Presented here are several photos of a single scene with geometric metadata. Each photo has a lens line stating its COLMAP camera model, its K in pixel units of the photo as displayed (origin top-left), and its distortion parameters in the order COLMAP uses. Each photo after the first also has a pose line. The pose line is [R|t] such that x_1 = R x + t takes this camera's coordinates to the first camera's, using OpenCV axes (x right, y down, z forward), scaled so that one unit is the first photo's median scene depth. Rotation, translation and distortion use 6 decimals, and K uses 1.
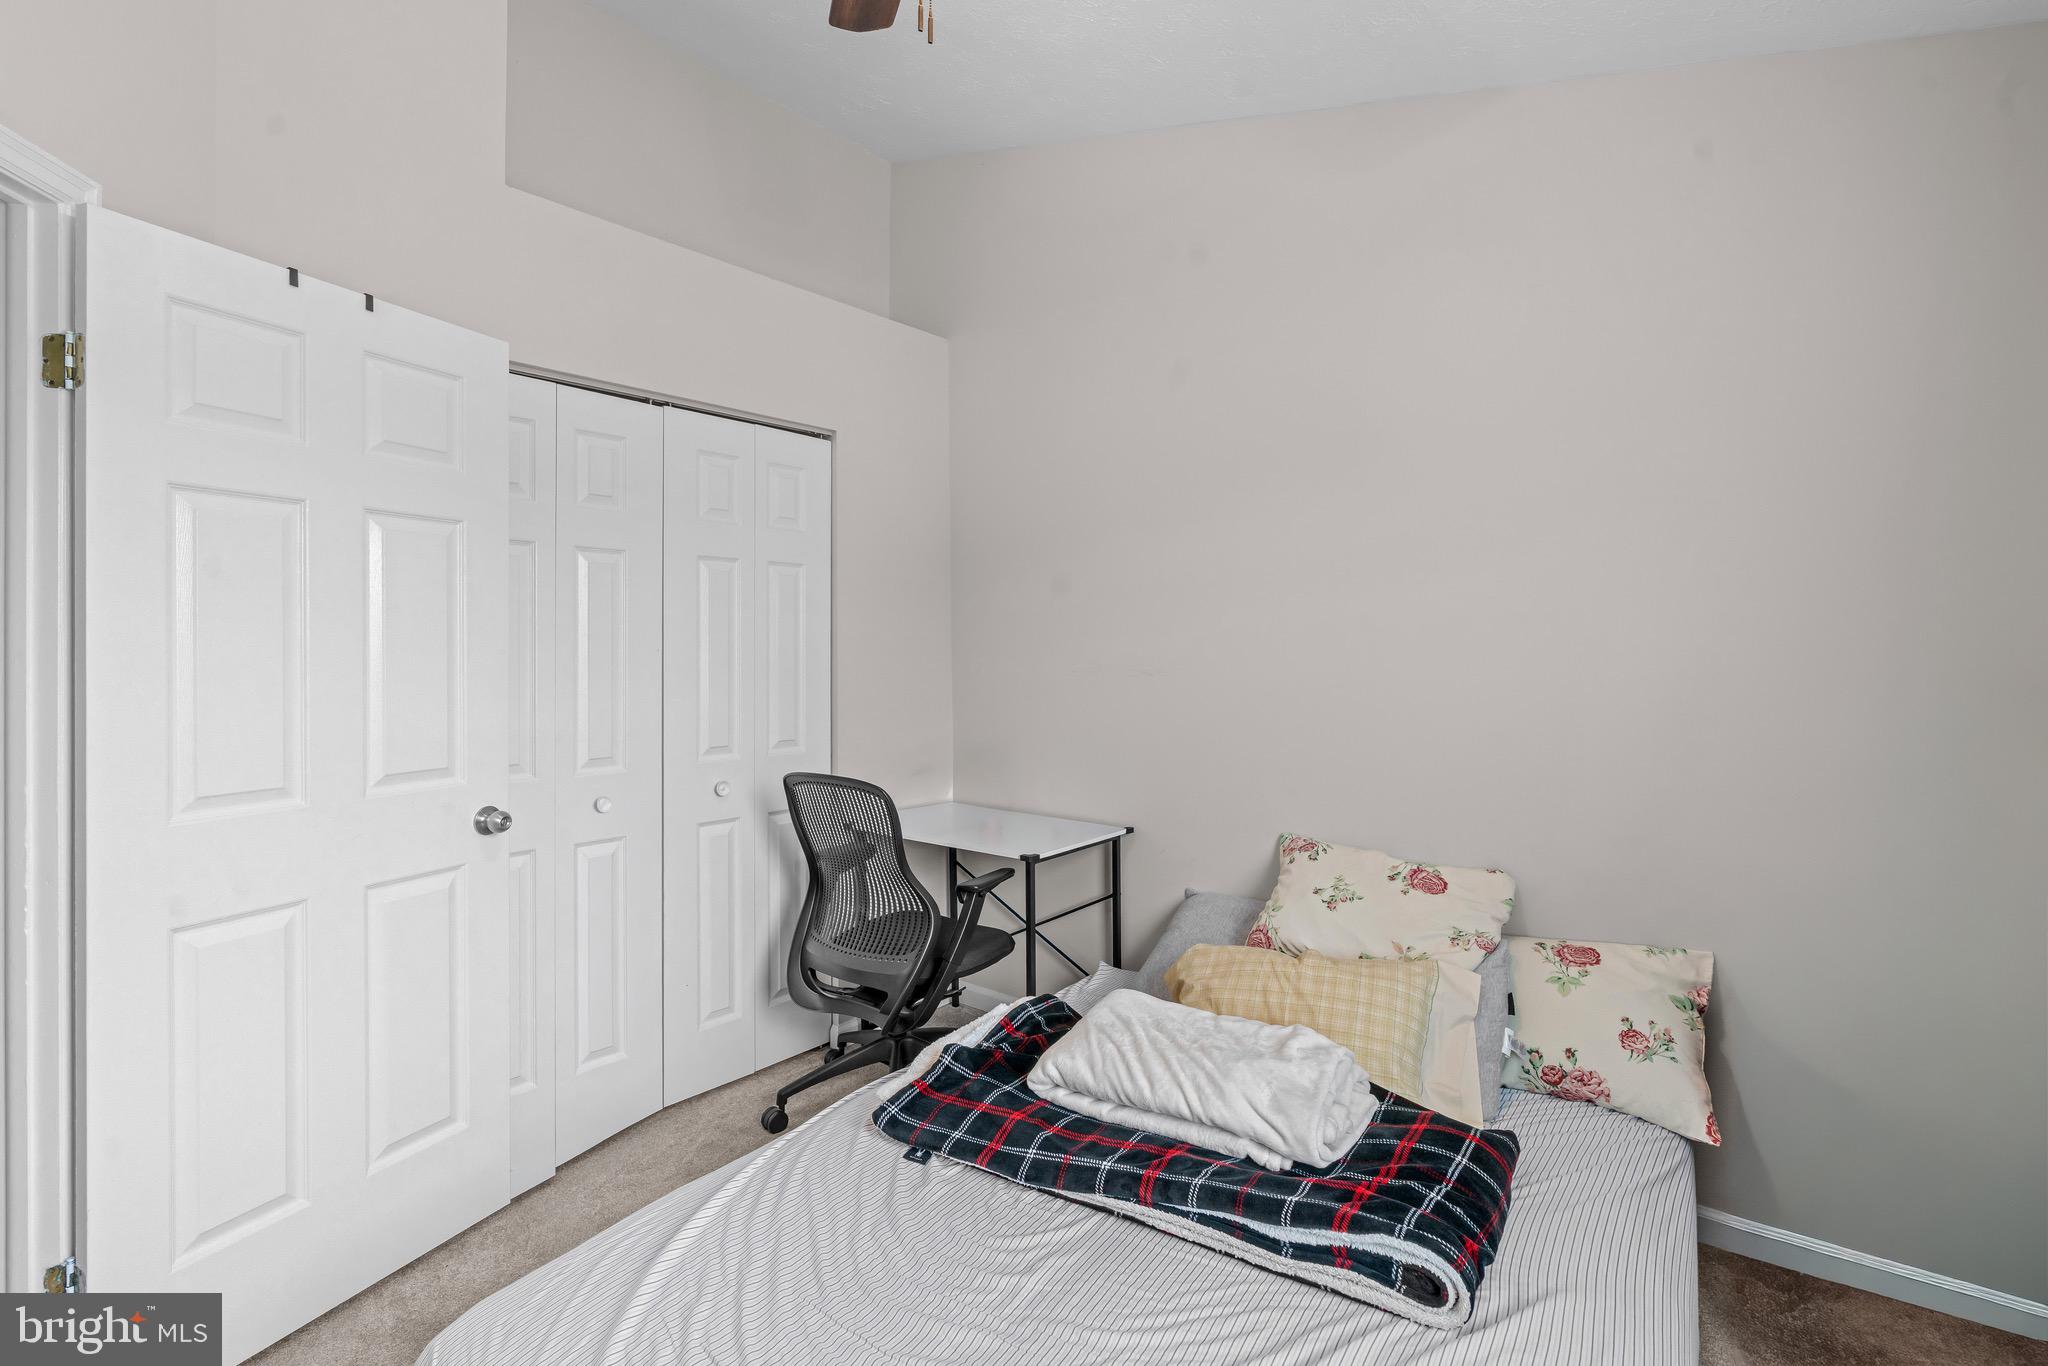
lens RADIAL K [[948.2, 0, 1013.3], [0, 948.2, 691.4], [0, 0, 1]] dist [-0.017192, 0.008583]
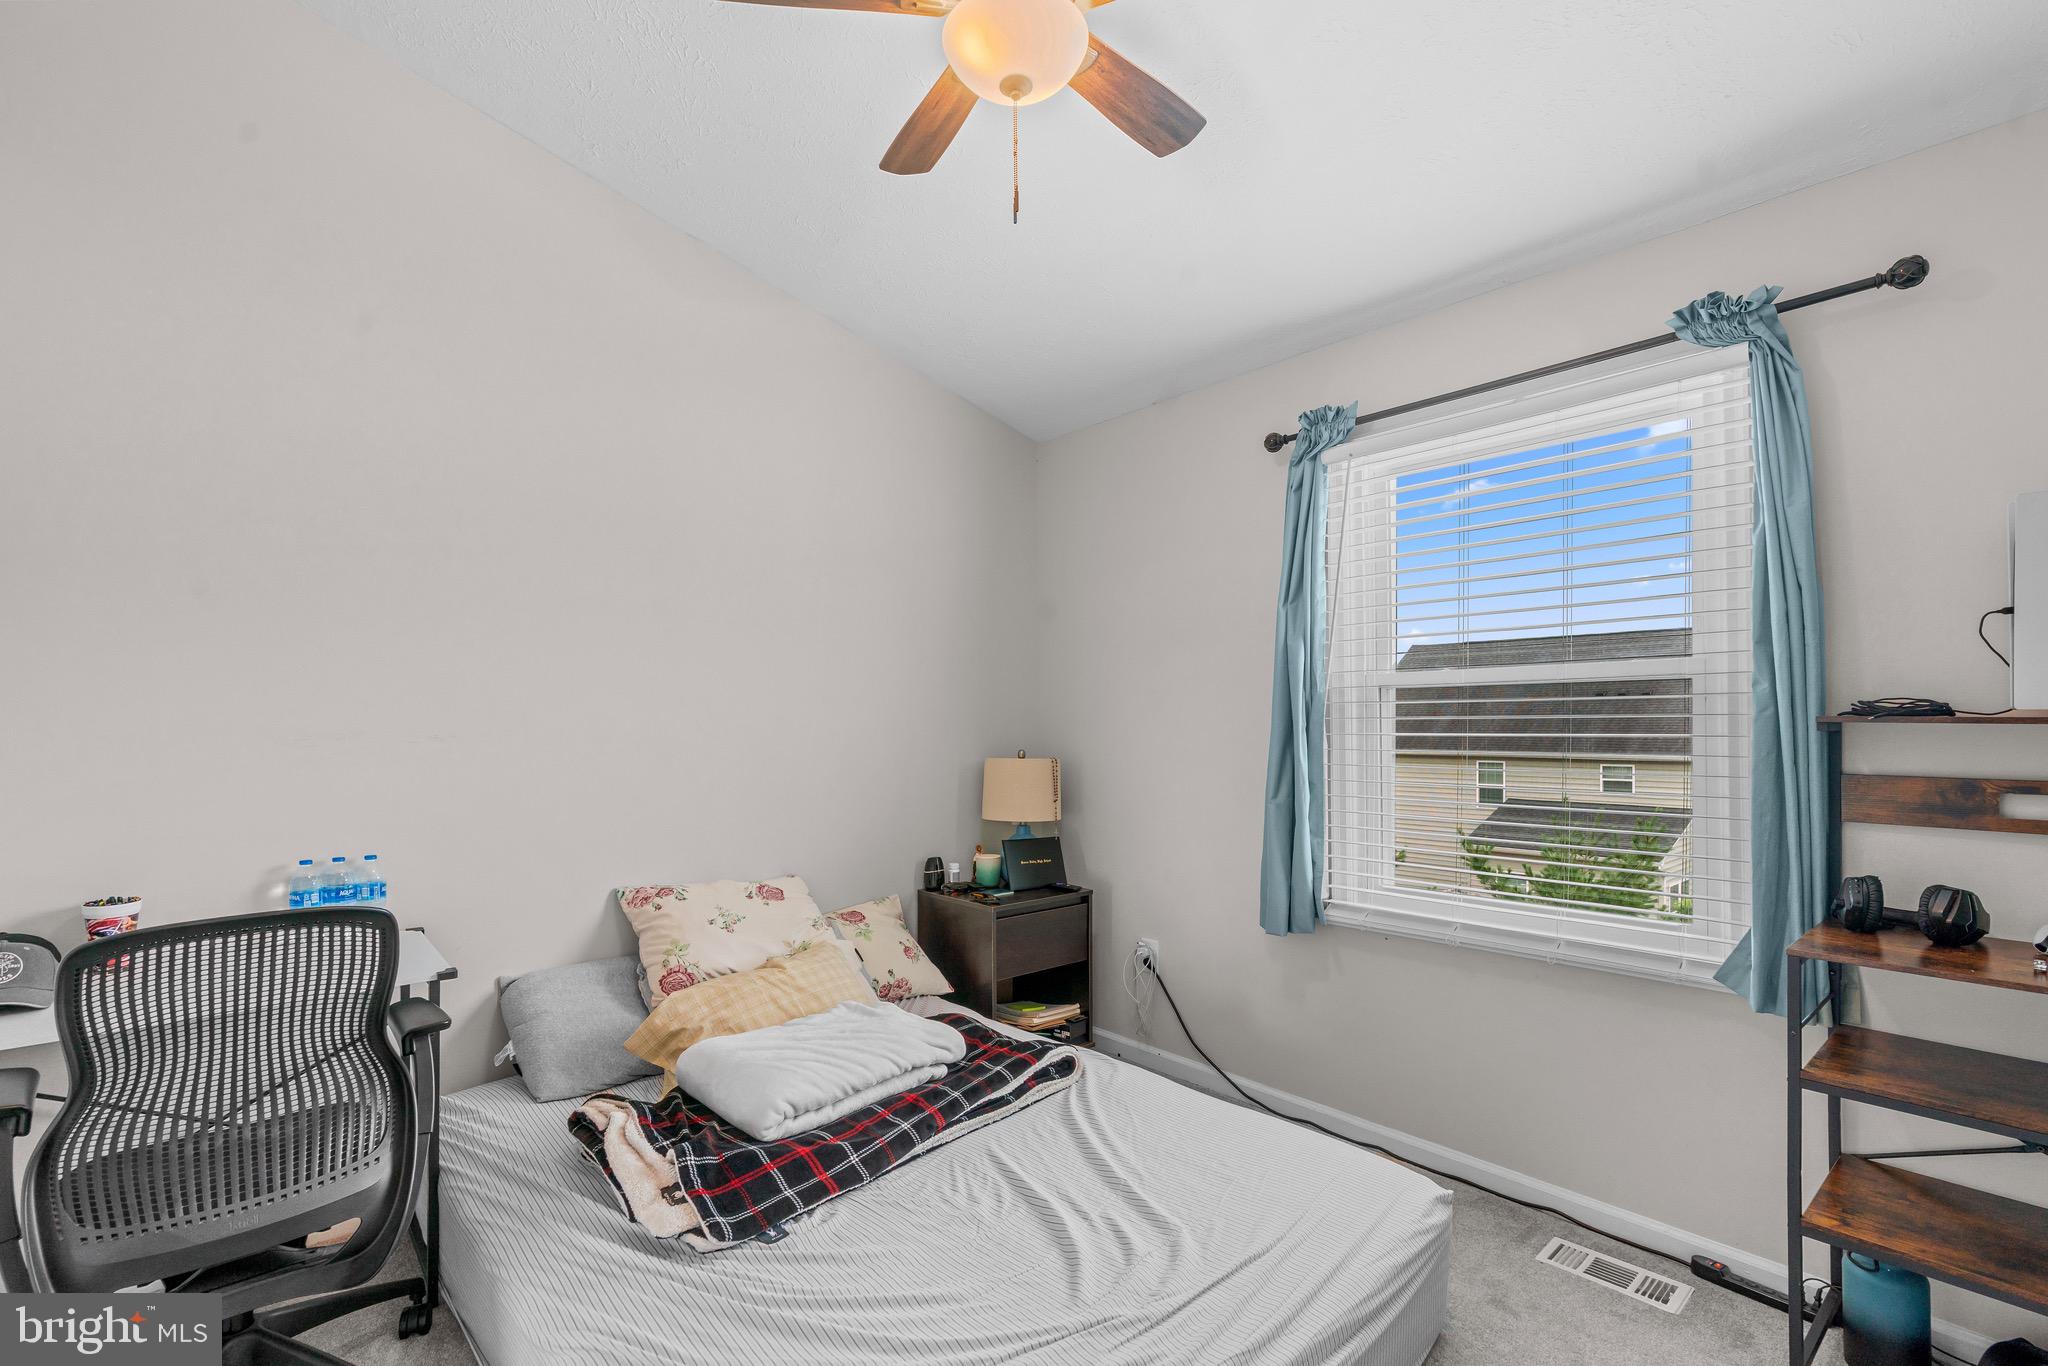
lens RADIAL K [[925.0, 0, 1023.0], [0, 925.0, 688.8], [0, 0, 1]] dist [-0.014959, 0.008560]
pose [[0.166400, 0.028264, 0.985653, -1.045258], [0.040319, 0.998558, -0.035440, -0.030861], [-0.985234, 0.045638, 0.165020, 0.578357]]
